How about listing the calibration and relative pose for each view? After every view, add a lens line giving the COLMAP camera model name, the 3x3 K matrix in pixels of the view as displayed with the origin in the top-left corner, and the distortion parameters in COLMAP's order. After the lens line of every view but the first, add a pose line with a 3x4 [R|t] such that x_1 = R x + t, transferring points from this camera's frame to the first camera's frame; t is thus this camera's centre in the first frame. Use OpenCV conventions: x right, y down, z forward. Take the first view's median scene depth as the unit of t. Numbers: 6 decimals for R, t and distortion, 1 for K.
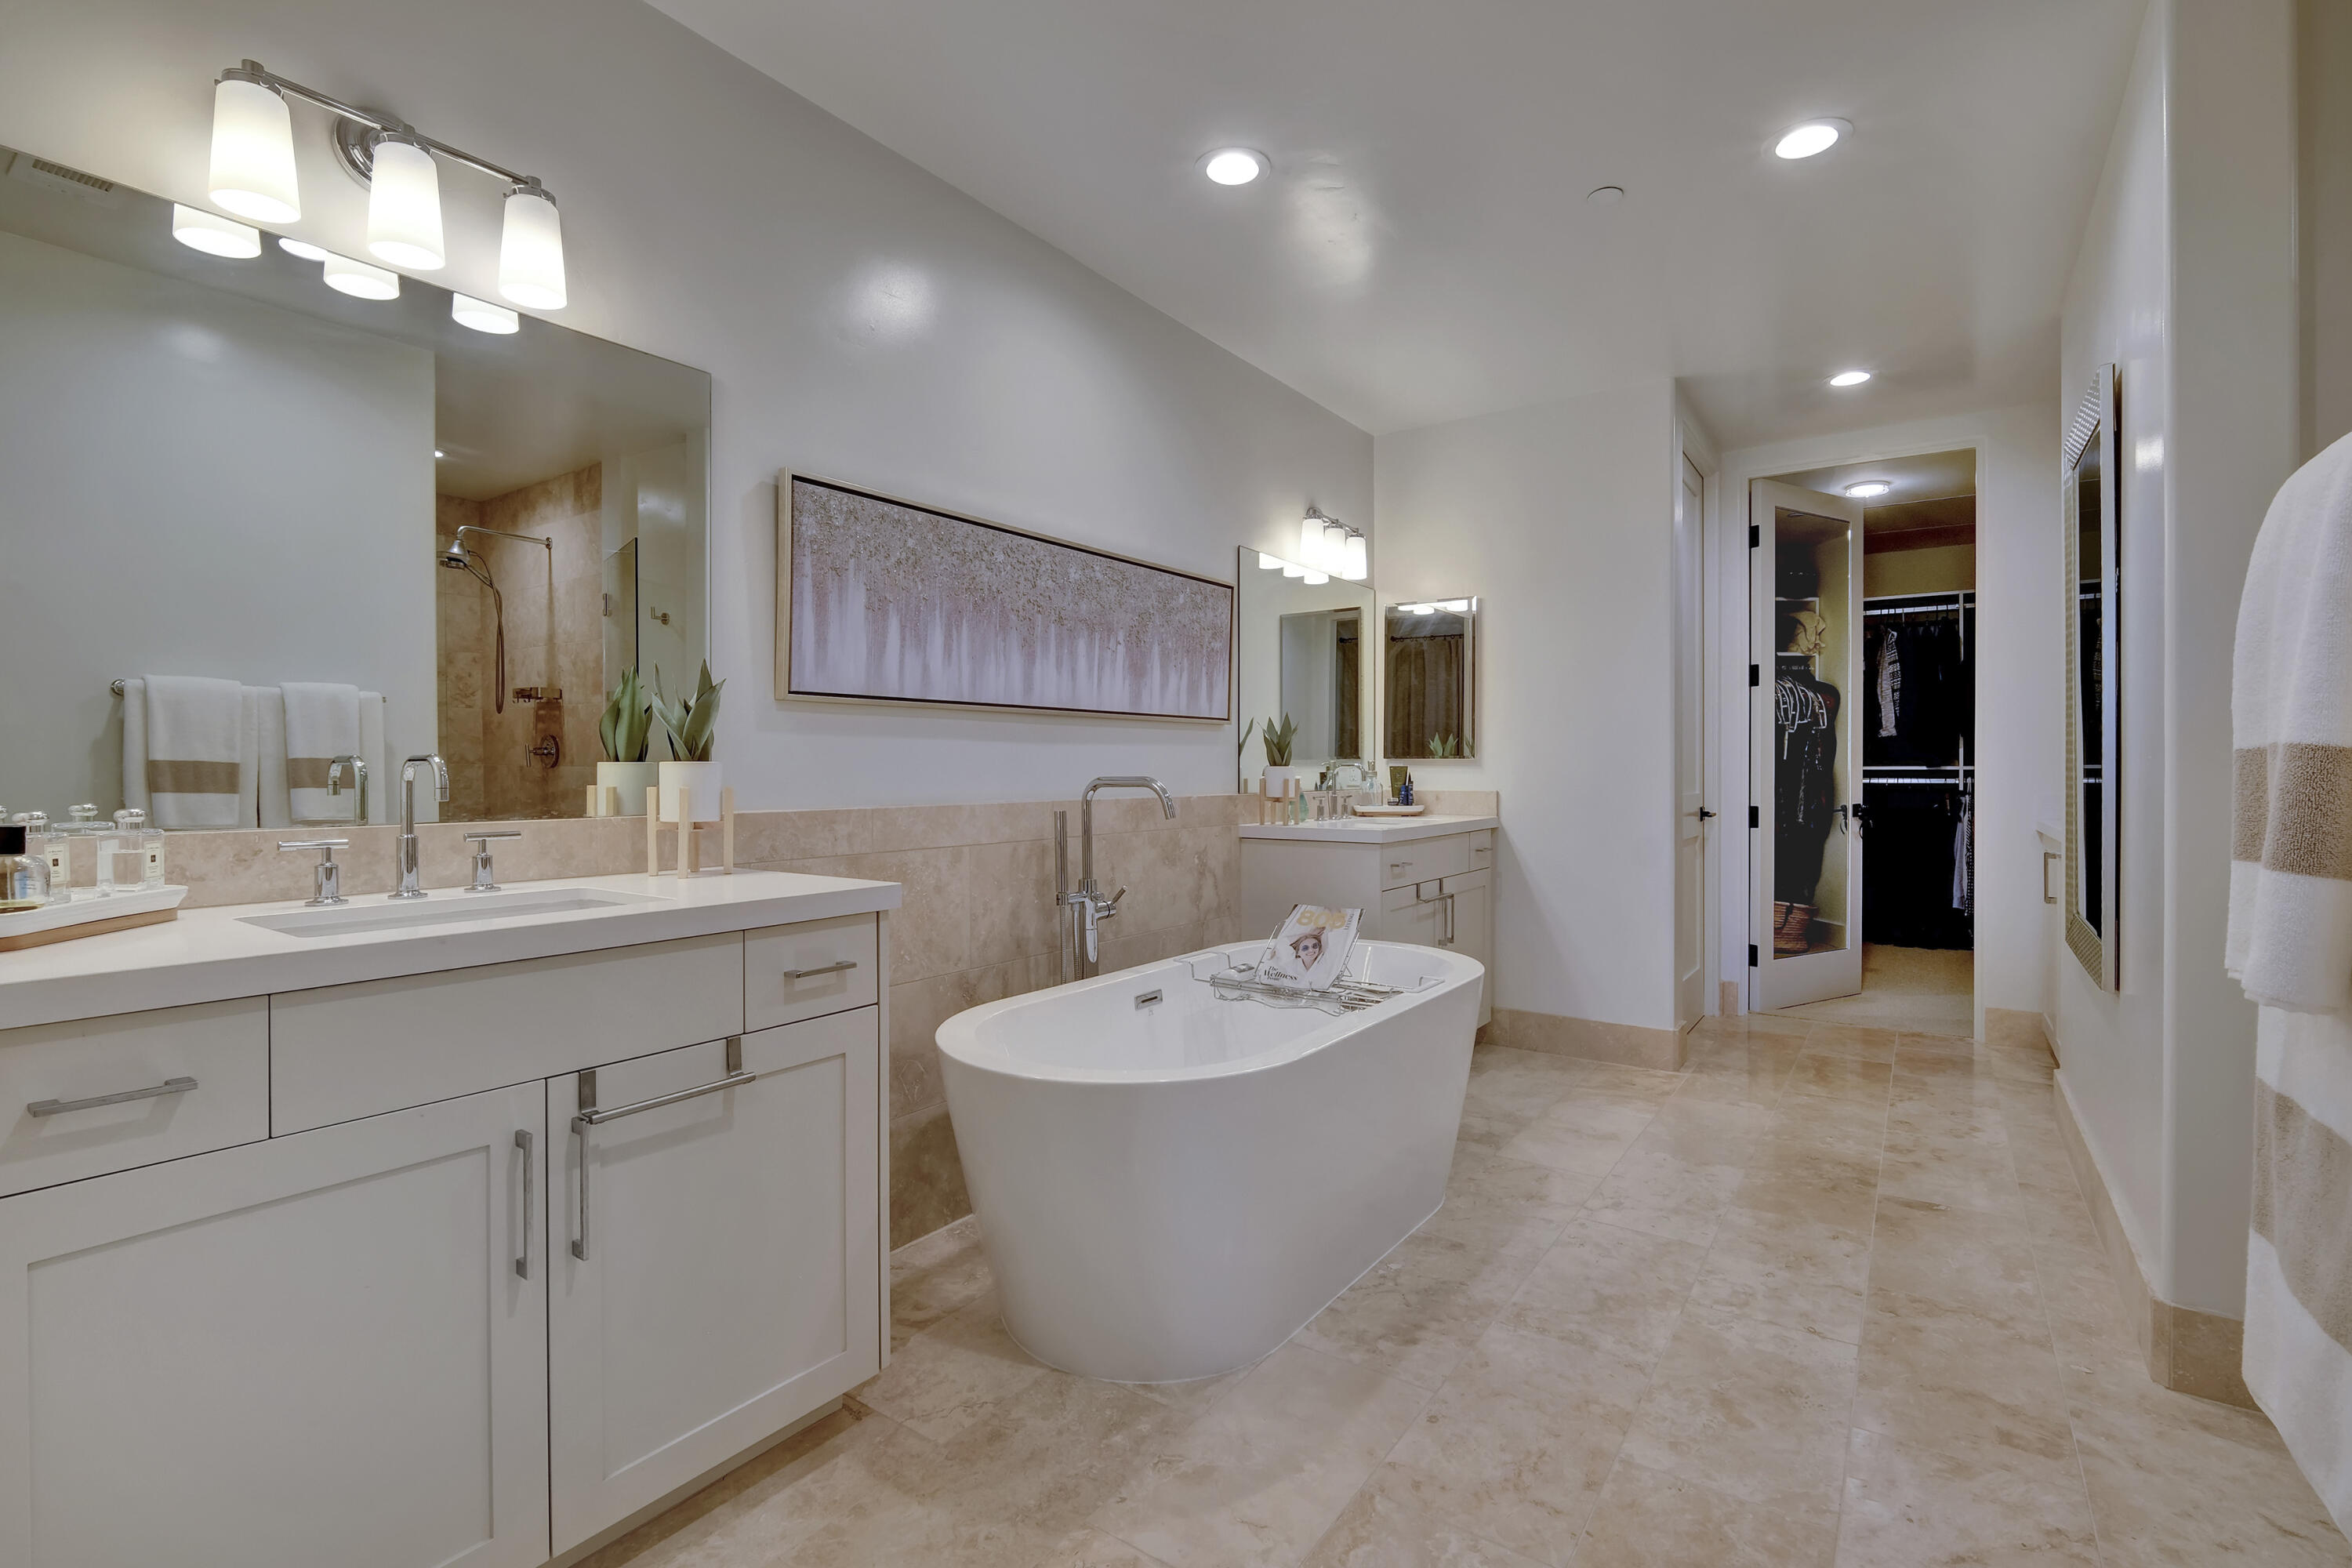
lens RADIAL K [[1062.7, 0, 1170.1], [0, 1062.7, 776.5], [0, 0, 1]] dist [-0.005930, 0.001203]
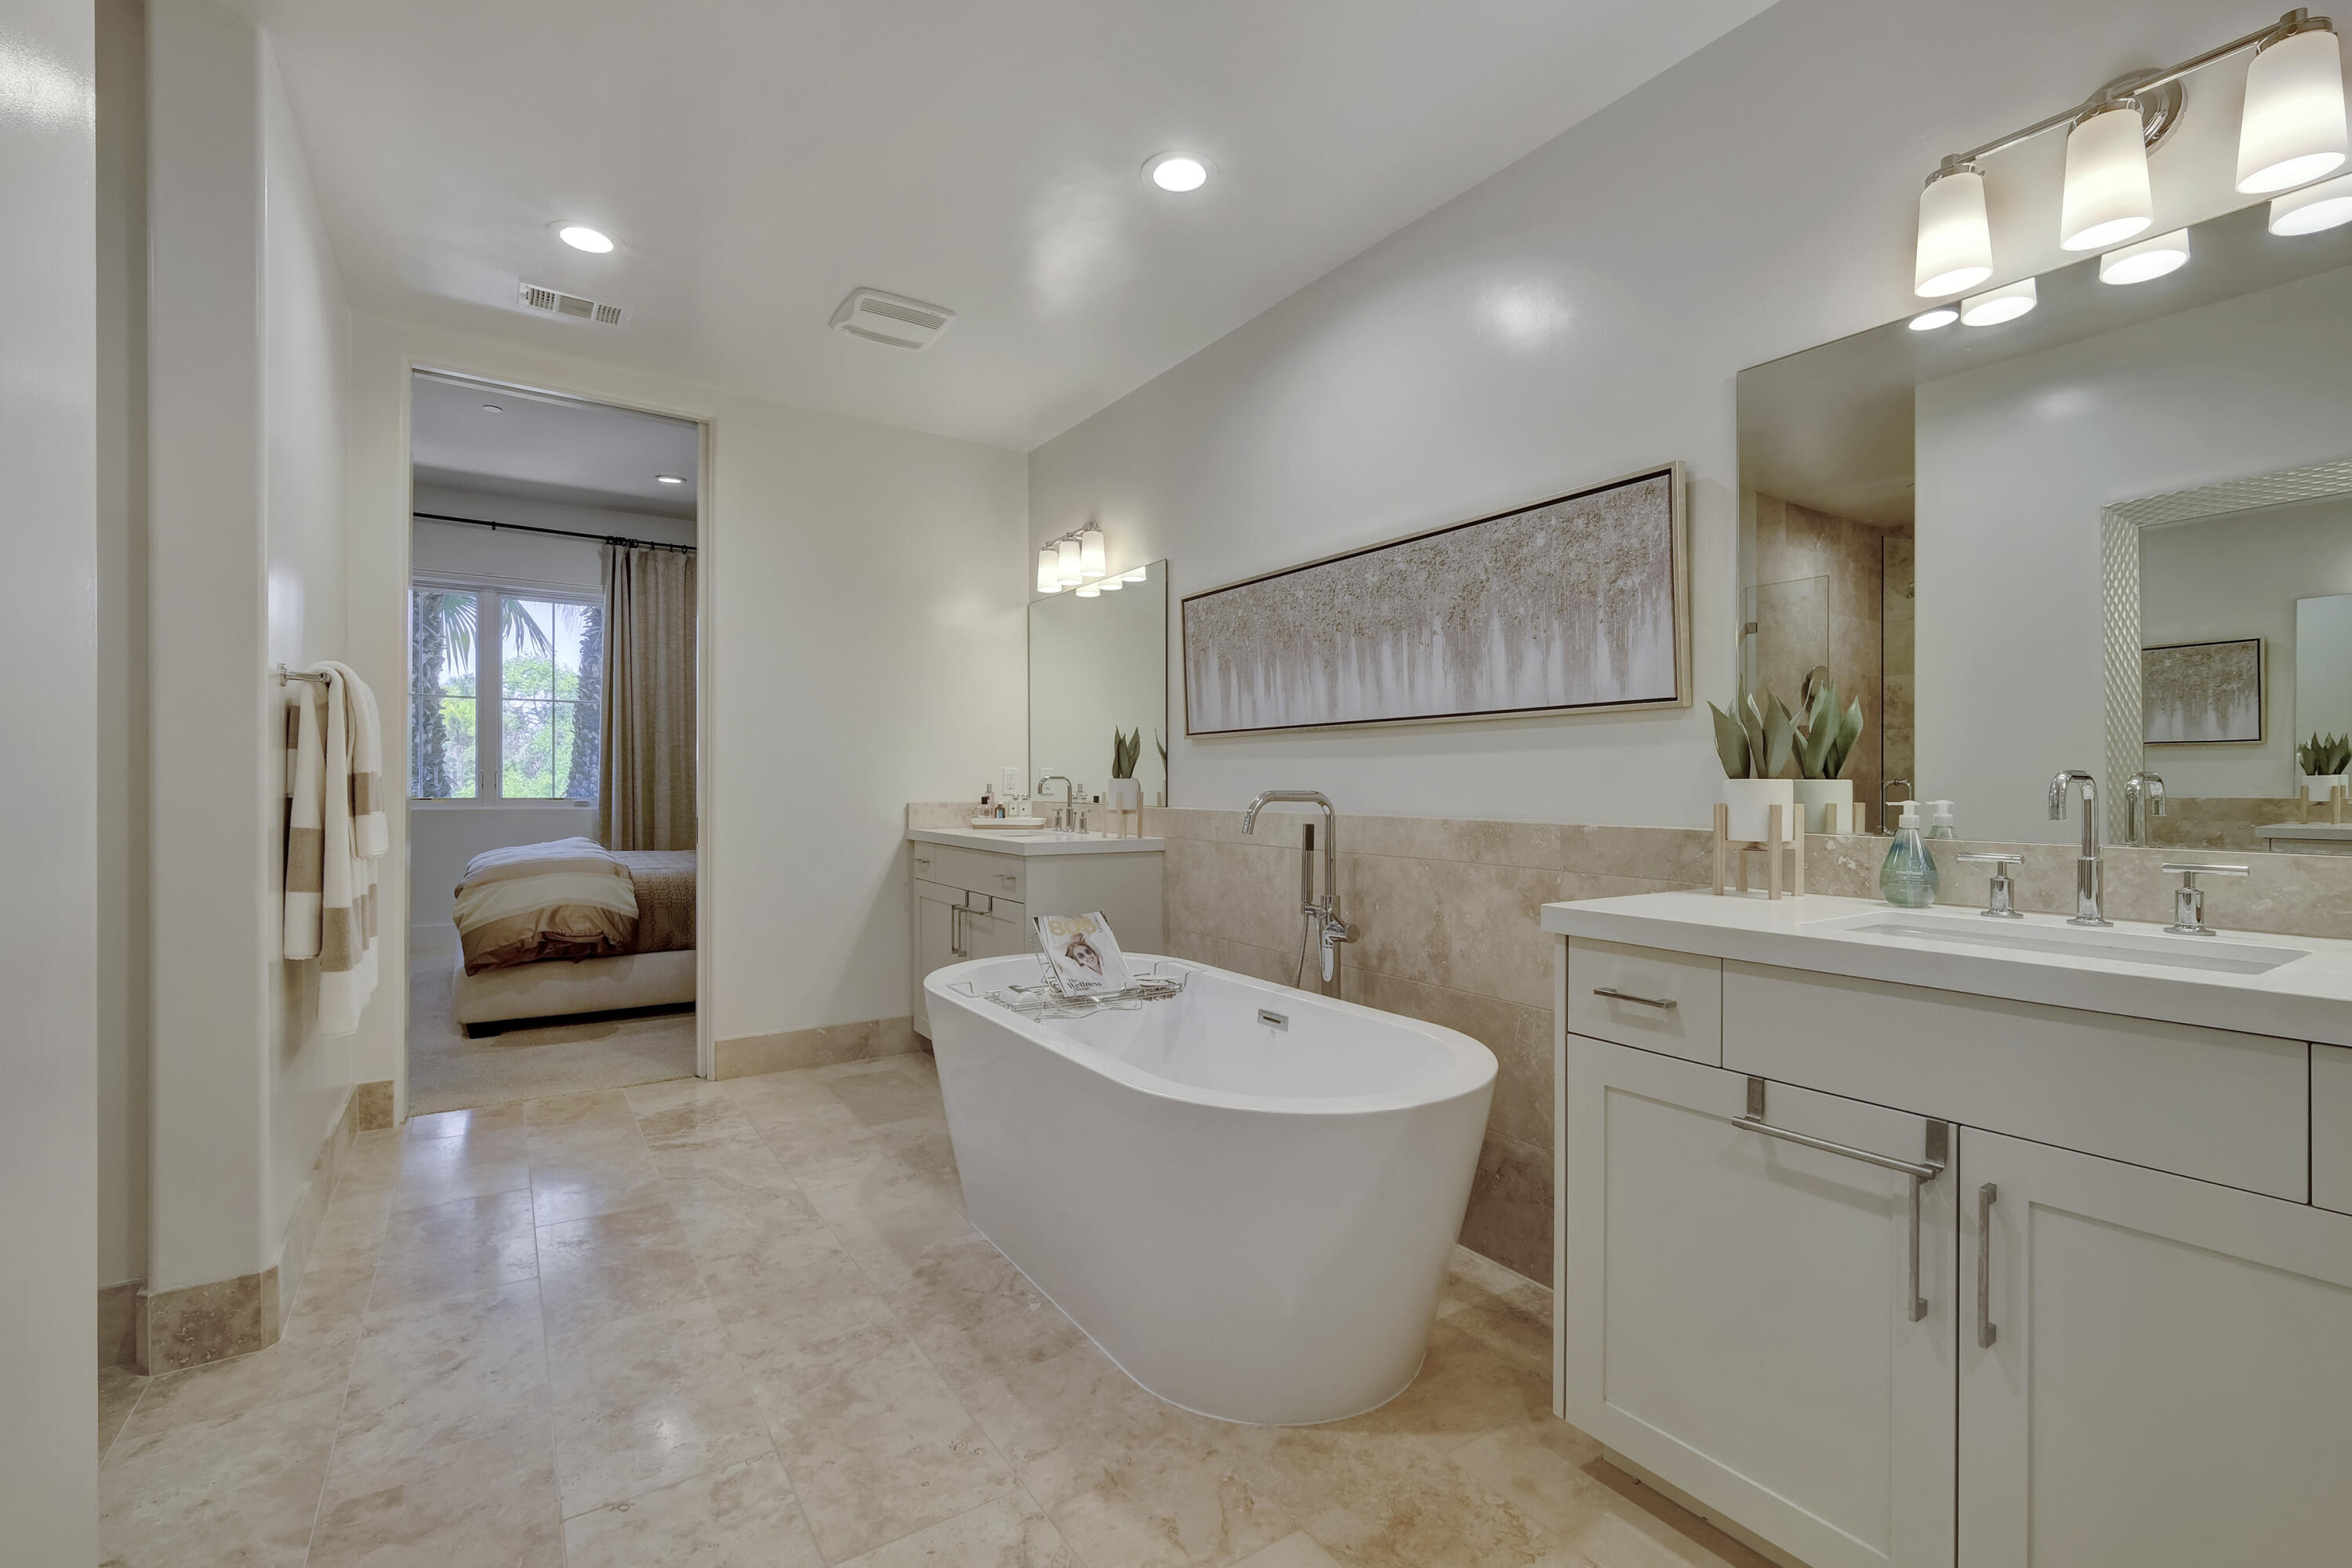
lens RADIAL K [[1018.3, 0, 1171.6], [0, 1018.3, 780.3], [0, 0, 1]] dist [0.004349, -0.000867]
pose [[-0.356163, -0.004303, -0.934414, 0.887977], [-0.011189, 0.999937, -0.000340, -0.007599], [0.934357, 0.010334, -0.356189, 1.248531]]
